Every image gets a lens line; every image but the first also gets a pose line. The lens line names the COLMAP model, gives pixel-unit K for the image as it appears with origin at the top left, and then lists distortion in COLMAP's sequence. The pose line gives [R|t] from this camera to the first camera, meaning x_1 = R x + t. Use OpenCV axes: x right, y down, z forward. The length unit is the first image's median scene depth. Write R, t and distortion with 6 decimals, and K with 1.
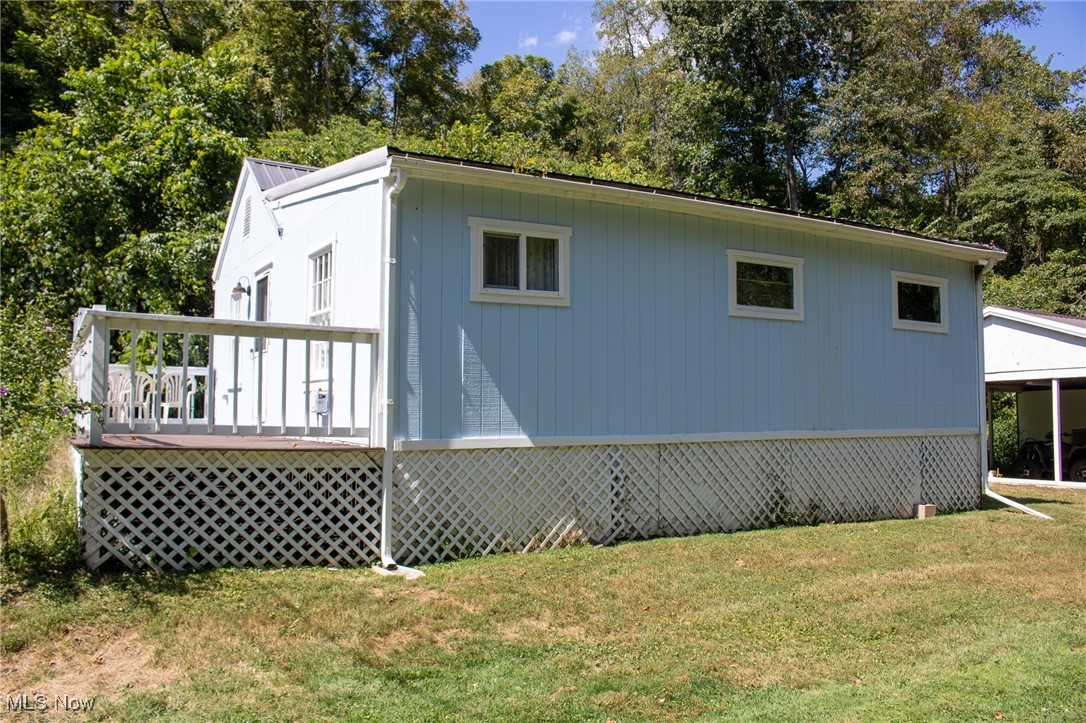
lens RADIAL K [[901.6, 0, 511.8], [0, 901.6, 365.8], [0, 0, 1]] dist [-0.111091, 0.052687]
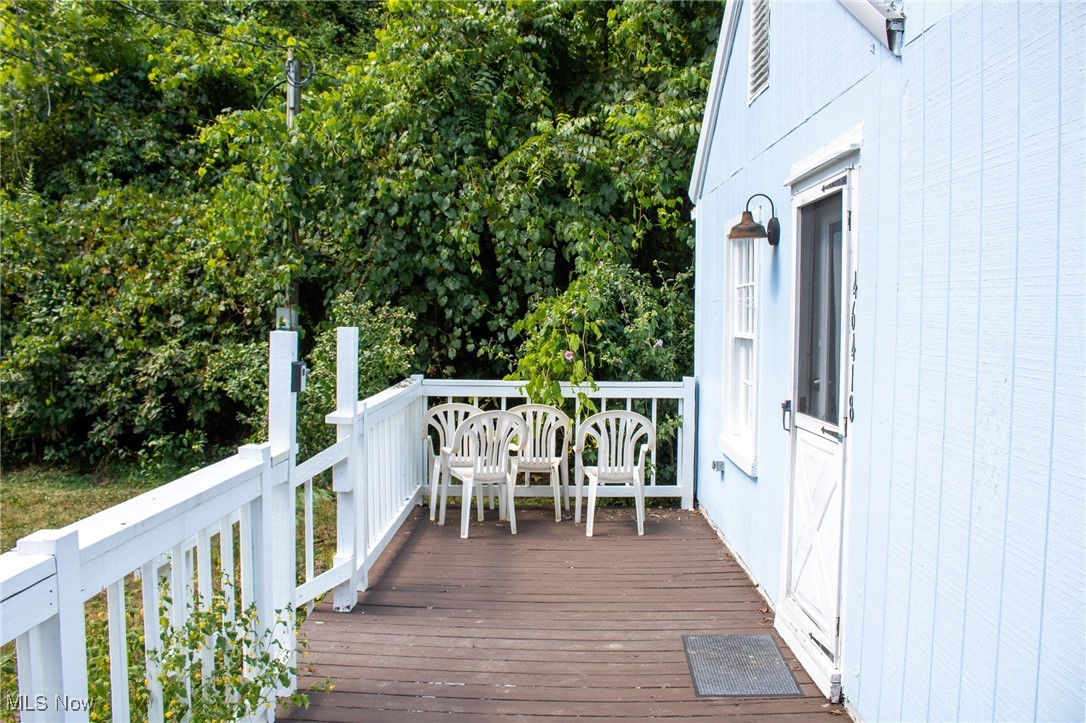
lens RADIAL K [[901.6, 0, 536.9], [0, 901.6, 360.9], [0, 0, 1]] dist [-0.111091, 0.052687]
pose [[0.869205, 0.019291, -0.494075, -0.165114], [0.032993, 0.994749, 0.096883, -0.058811], [0.493350, -0.100512, 0.864004, 0.528250]]
